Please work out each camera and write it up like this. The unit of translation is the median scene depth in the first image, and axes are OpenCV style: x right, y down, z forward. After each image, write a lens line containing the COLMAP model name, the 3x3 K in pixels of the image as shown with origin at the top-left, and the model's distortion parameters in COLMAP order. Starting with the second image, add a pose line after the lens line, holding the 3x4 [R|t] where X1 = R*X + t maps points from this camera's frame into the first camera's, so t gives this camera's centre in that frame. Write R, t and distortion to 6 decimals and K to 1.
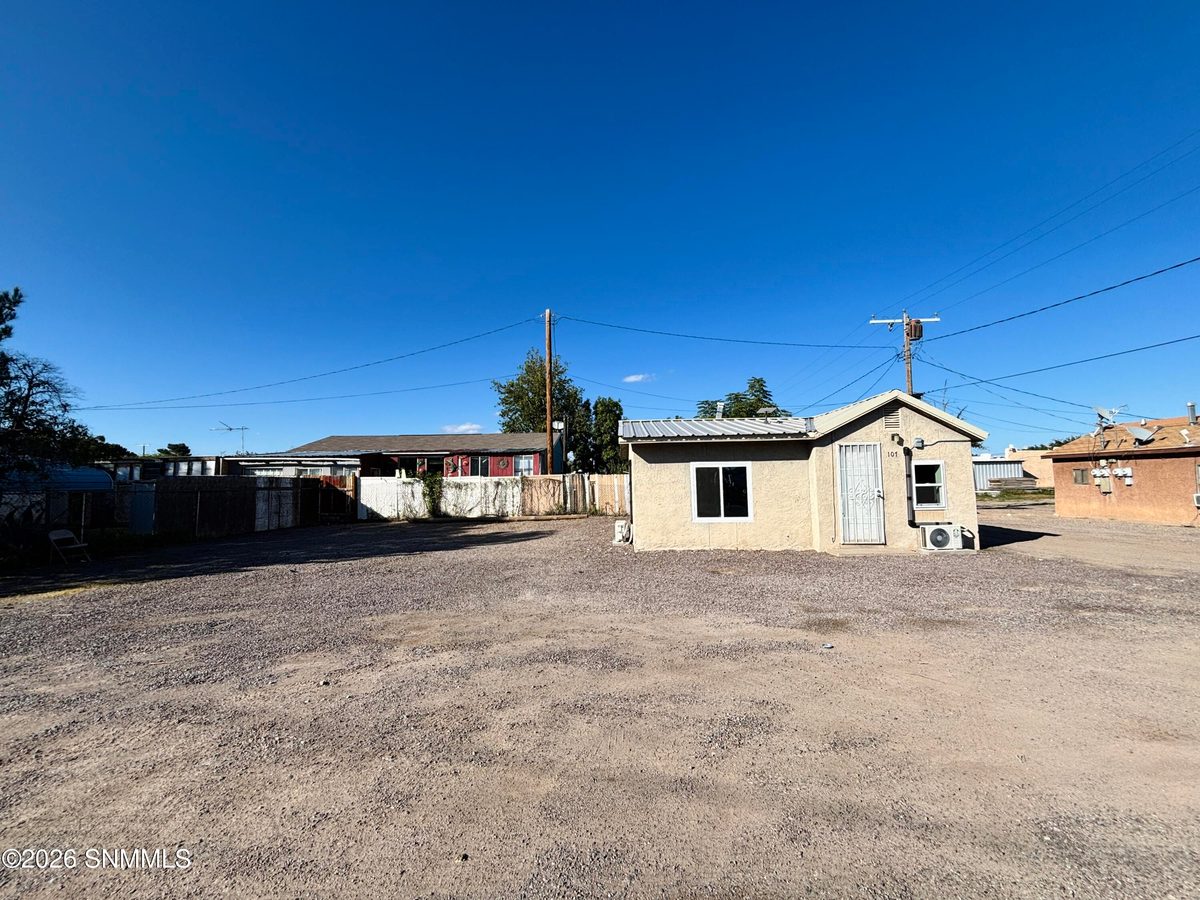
lens RADIAL K [[480.8, 0, 601.4], [0, 480.8, 448.1], [0, 0, 1]] dist [0.002829, -0.003200]
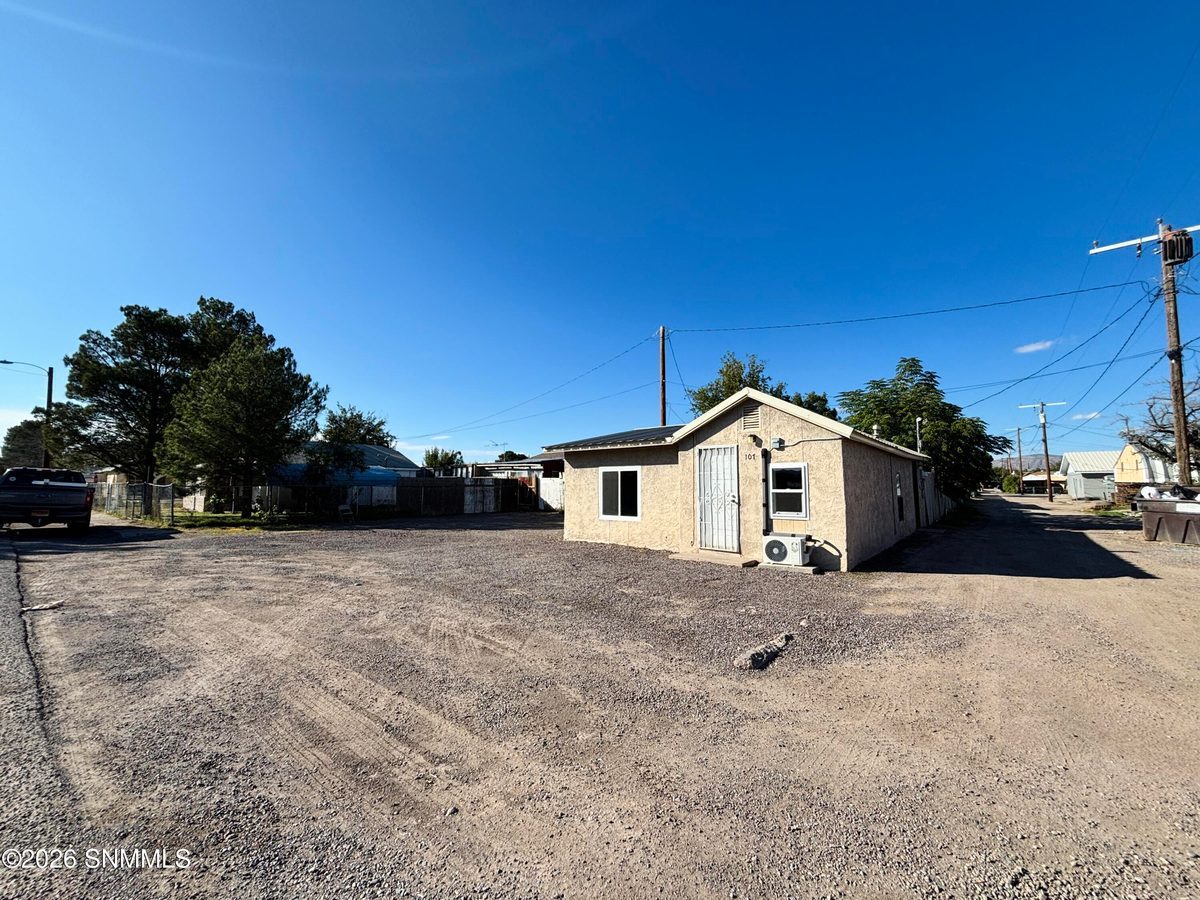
lens RADIAL K [[480.8, 0, 601.4], [0, 480.8, 448.1], [0, 0, 1]] dist [0.002829, -0.003200]
pose [[0.788328, -0.033254, -0.614356, 0.911452], [0.032162, 0.999400, -0.012826, -0.001307], [0.614414, -0.009647, 0.788925, 0.093566]]
